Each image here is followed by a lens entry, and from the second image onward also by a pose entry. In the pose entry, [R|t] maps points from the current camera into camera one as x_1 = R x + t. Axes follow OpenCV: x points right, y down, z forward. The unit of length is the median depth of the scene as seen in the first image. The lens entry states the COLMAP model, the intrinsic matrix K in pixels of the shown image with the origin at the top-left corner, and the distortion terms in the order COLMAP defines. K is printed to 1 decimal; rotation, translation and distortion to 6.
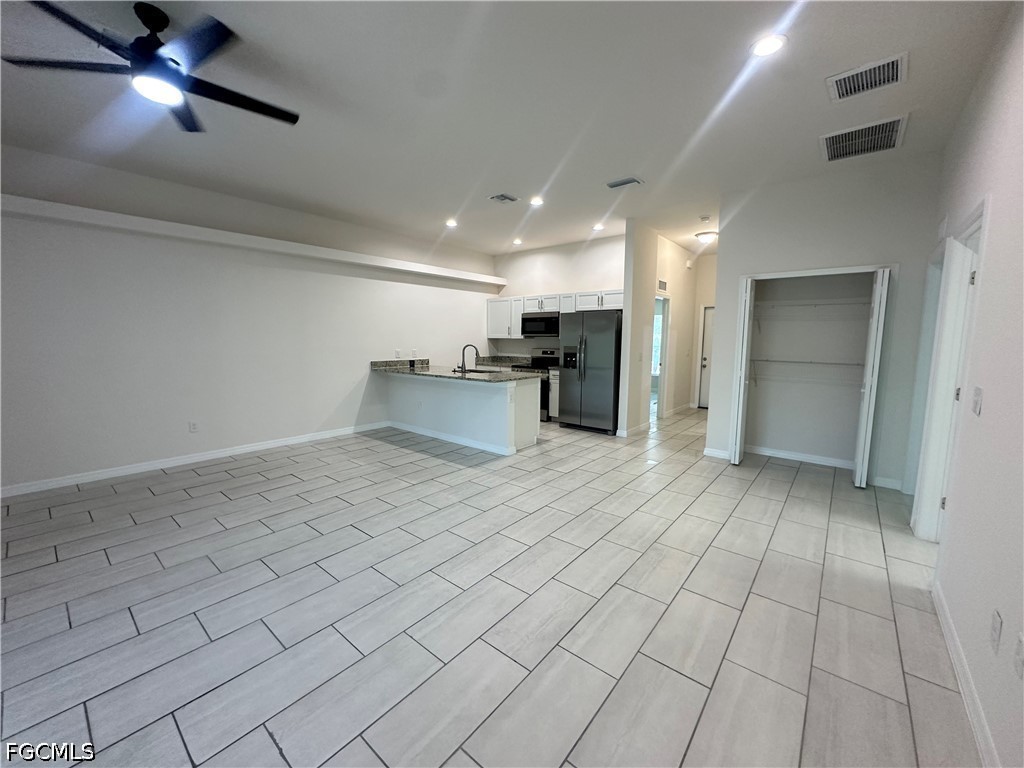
lens RADIAL K [[407.6, 0, 513.4], [0, 407.6, 383.3], [0, 0, 1]] dist [-0.004412, 0.000919]
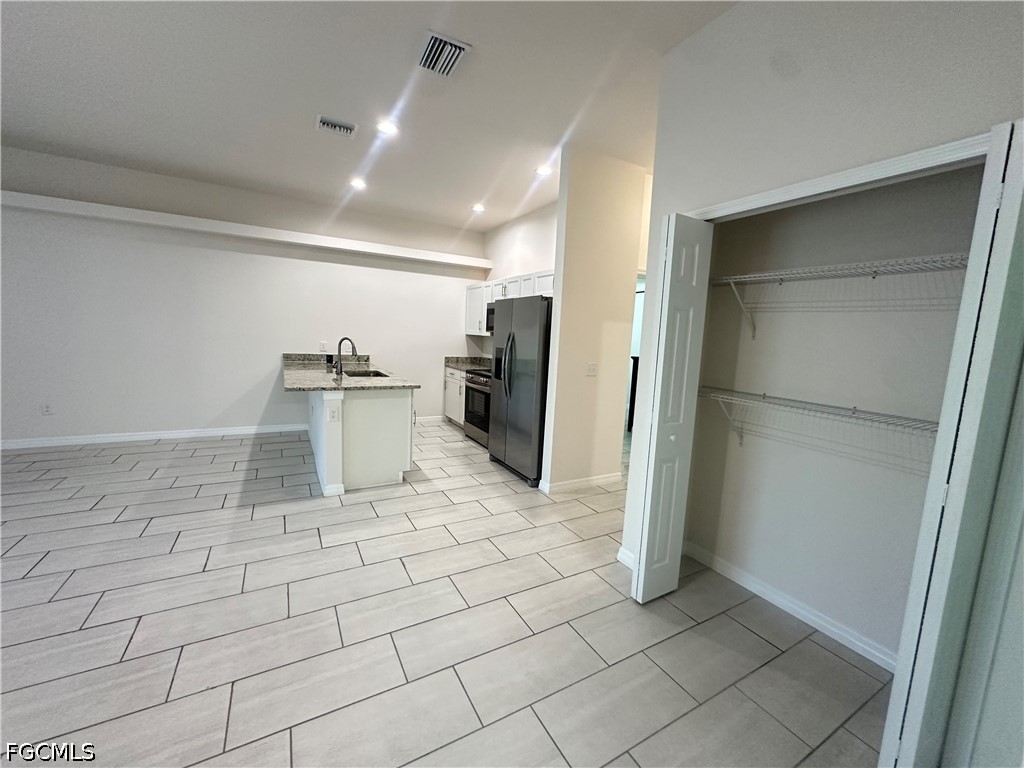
lens RADIAL K [[407.6, 0, 513.1], [0, 407.6, 382.5], [0, 0, 1]] dist [-0.004412, 0.000919]
pose [[0.933520, 0.082017, -0.349018, 0.423458], [-0.083357, 0.996457, 0.011205, -0.043132], [0.348700, 0.018633, 0.937049, 0.369294]]
